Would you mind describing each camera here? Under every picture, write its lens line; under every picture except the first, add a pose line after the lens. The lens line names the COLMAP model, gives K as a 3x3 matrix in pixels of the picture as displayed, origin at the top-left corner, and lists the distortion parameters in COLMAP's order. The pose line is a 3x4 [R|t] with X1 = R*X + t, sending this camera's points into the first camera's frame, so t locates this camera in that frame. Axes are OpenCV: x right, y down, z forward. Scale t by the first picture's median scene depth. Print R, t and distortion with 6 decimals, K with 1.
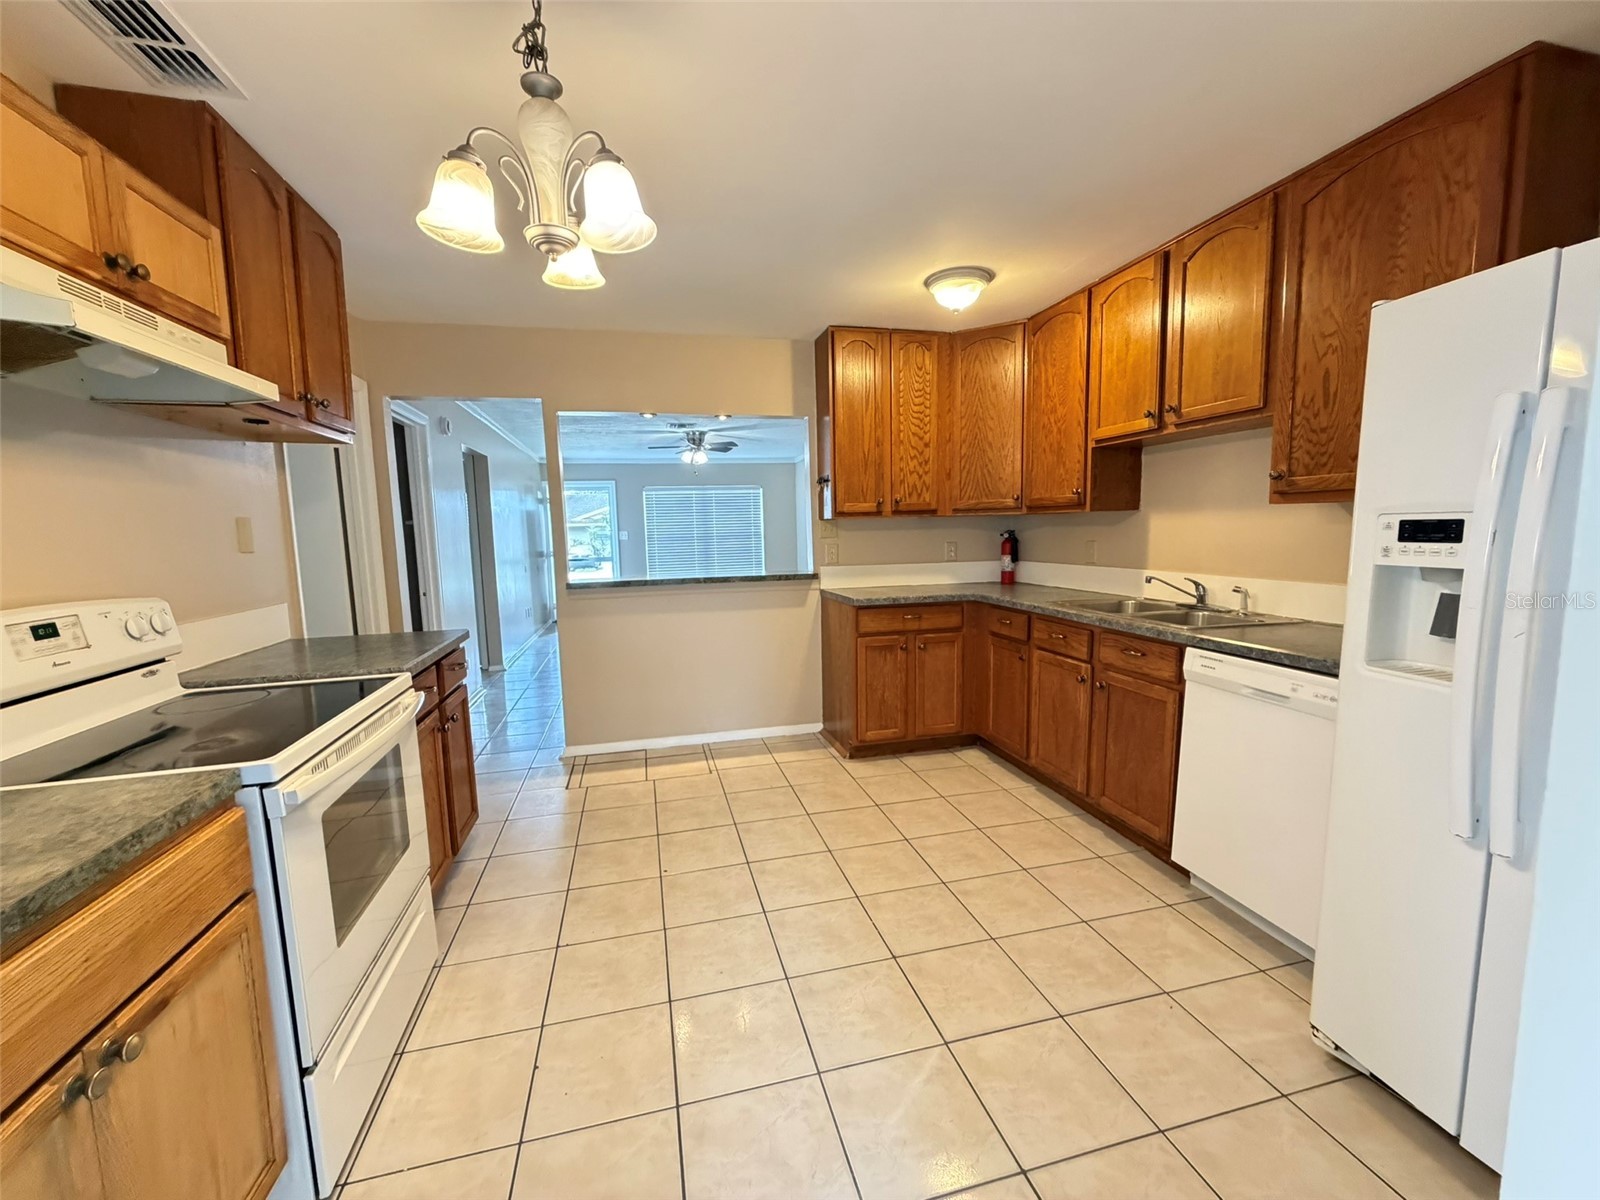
lens RADIAL K [[637.8, 0, 794.8], [0, 637.8, 599.5], [0, 0, 1]] dist [0.000818, -0.000163]
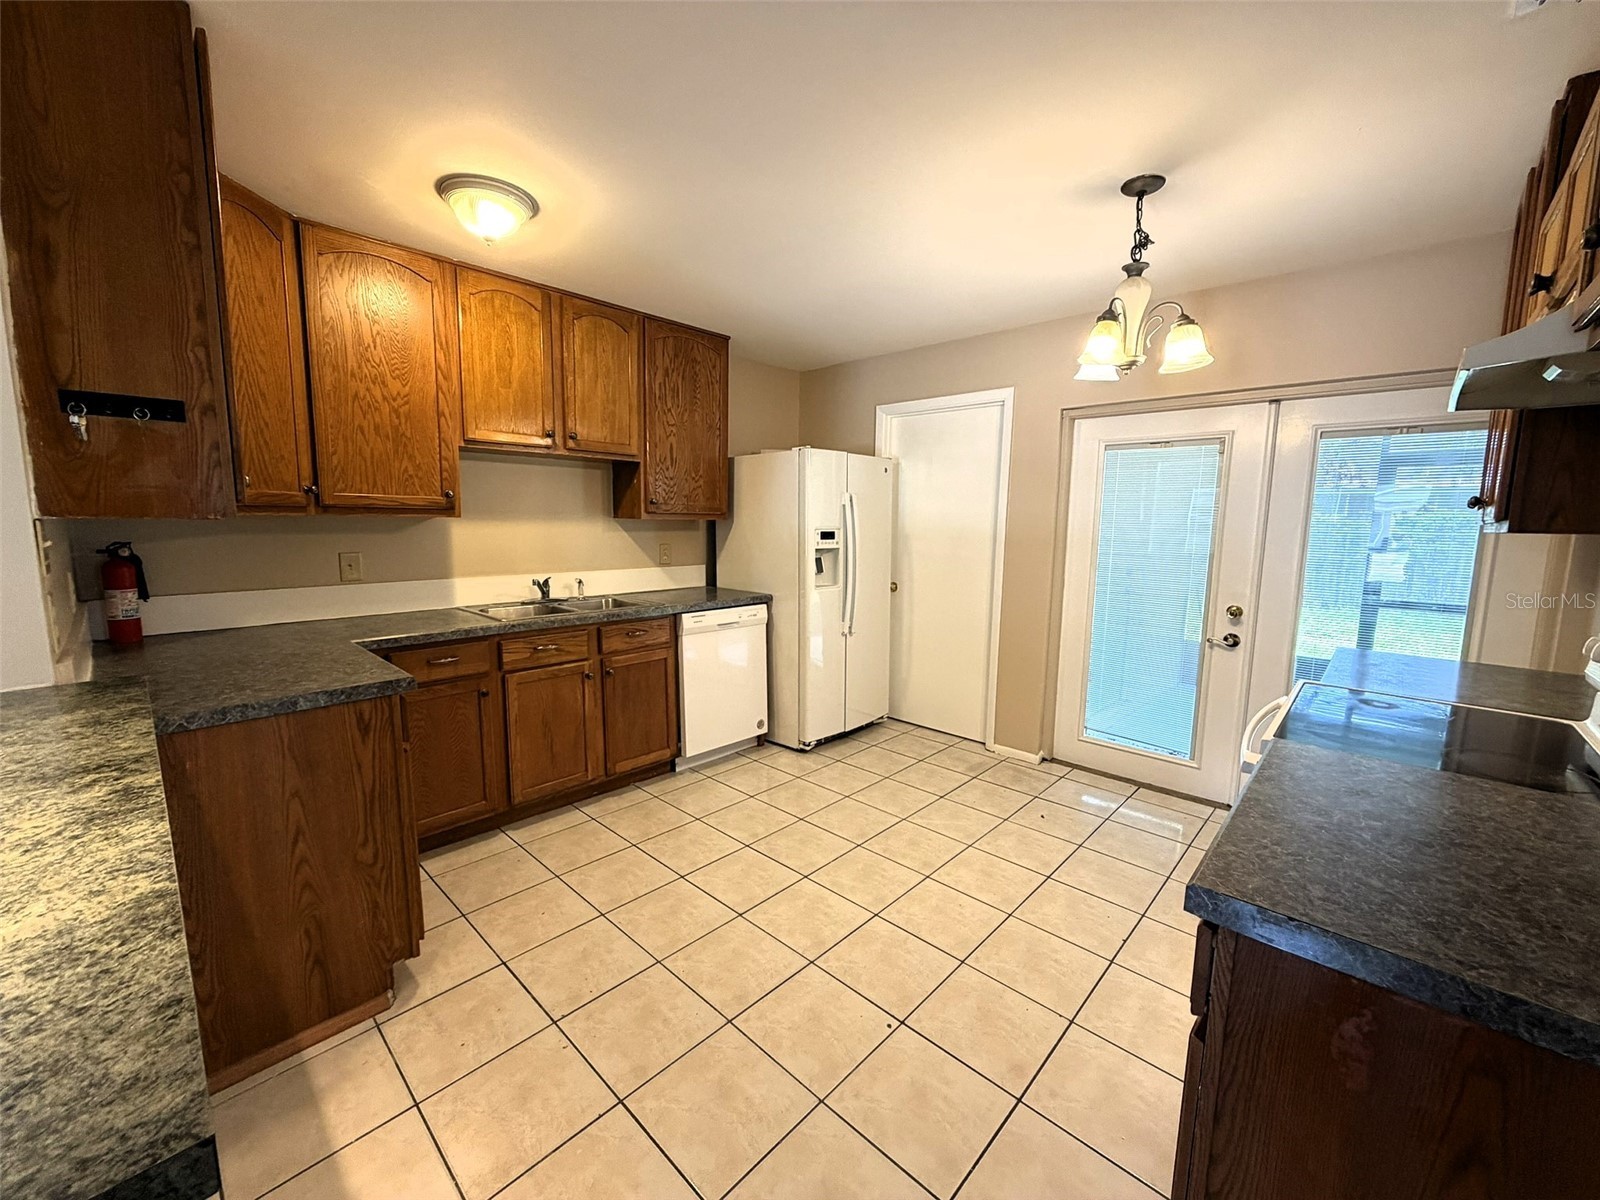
lens RADIAL K [[637.8, 0, 794.8], [0, 637.8, 599.5], [0, 0, 1]] dist [0.000818, -0.000163]
pose [[-0.537669, -0.094804, 0.837809, -0.741515], [0.092669, 0.980994, 0.170477, -0.180740], [-0.838048, 0.169300, -0.518665, 1.467582]]
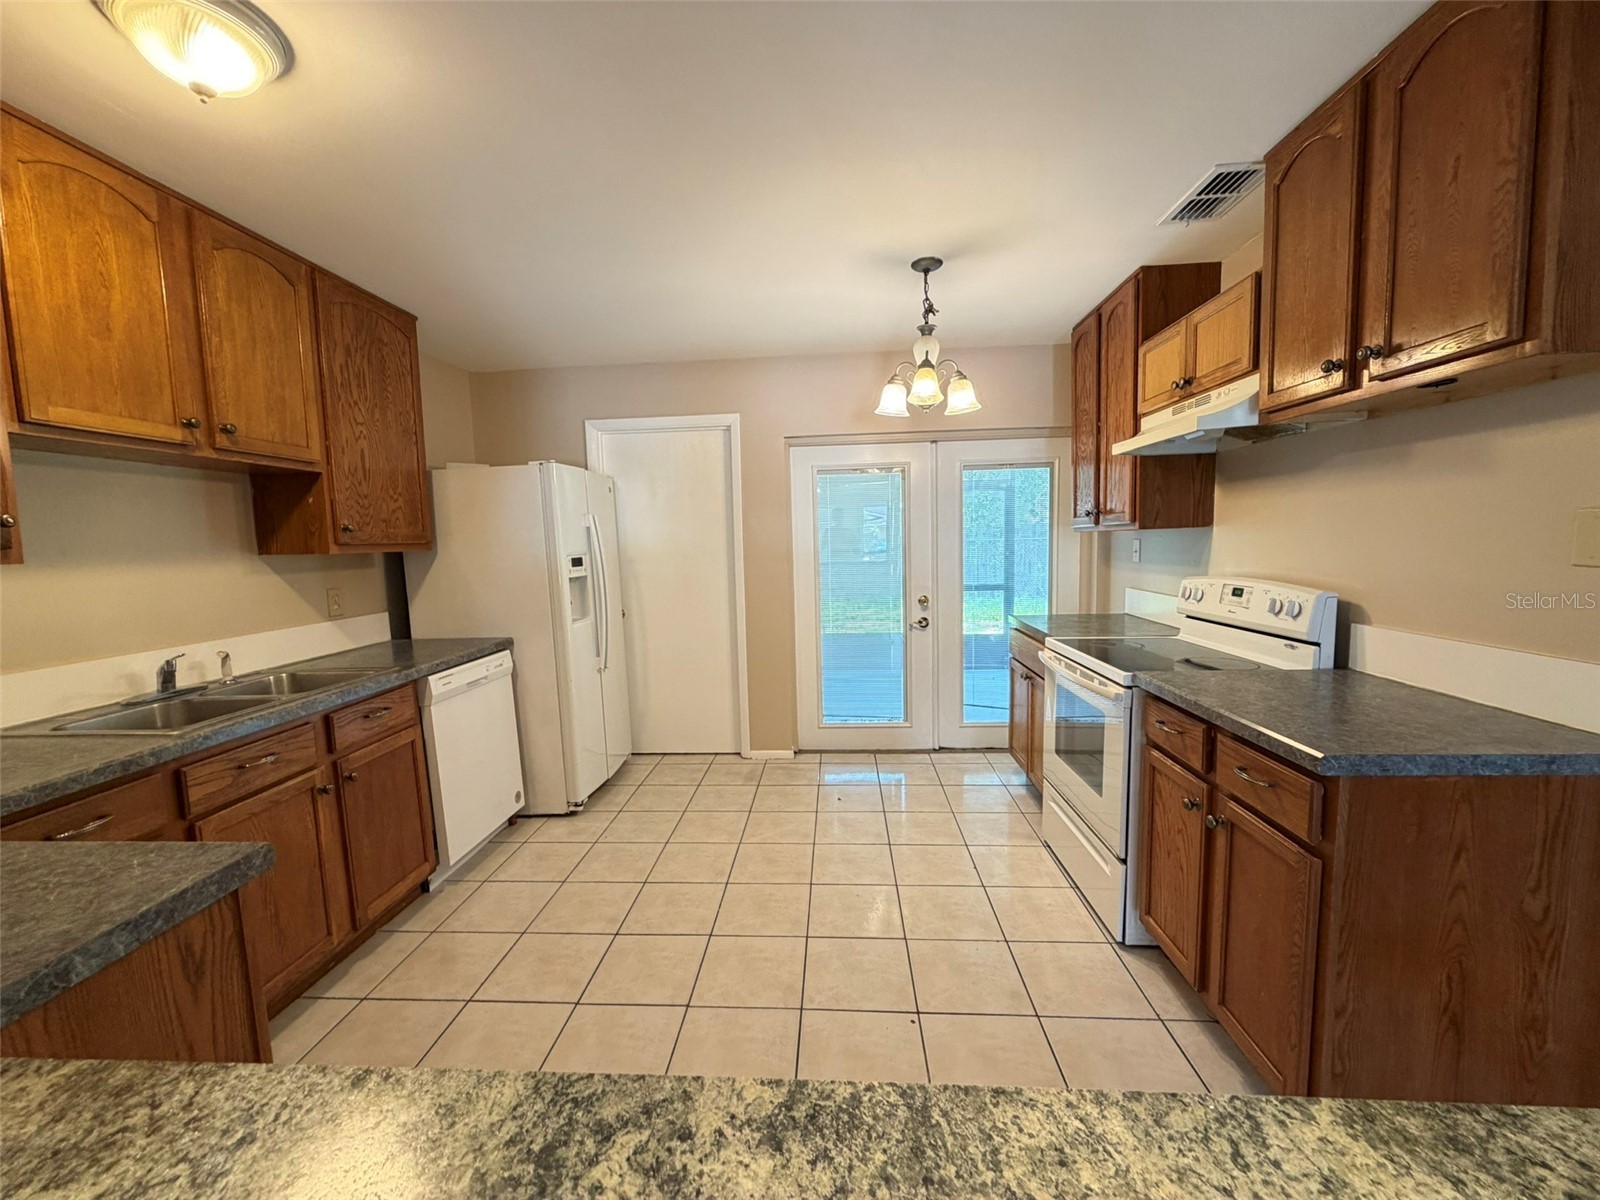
lens RADIAL K [[637.8, 0, 794.8], [0, 637.8, 599.5], [0, 0, 1]] dist [0.000818, -0.000163]
pose [[-0.951438, 0.017715, 0.307331, -0.326891], [0.081532, 0.977192, 0.196080, -0.213875], [-0.296848, 0.211616, -0.931182, 1.726246]]
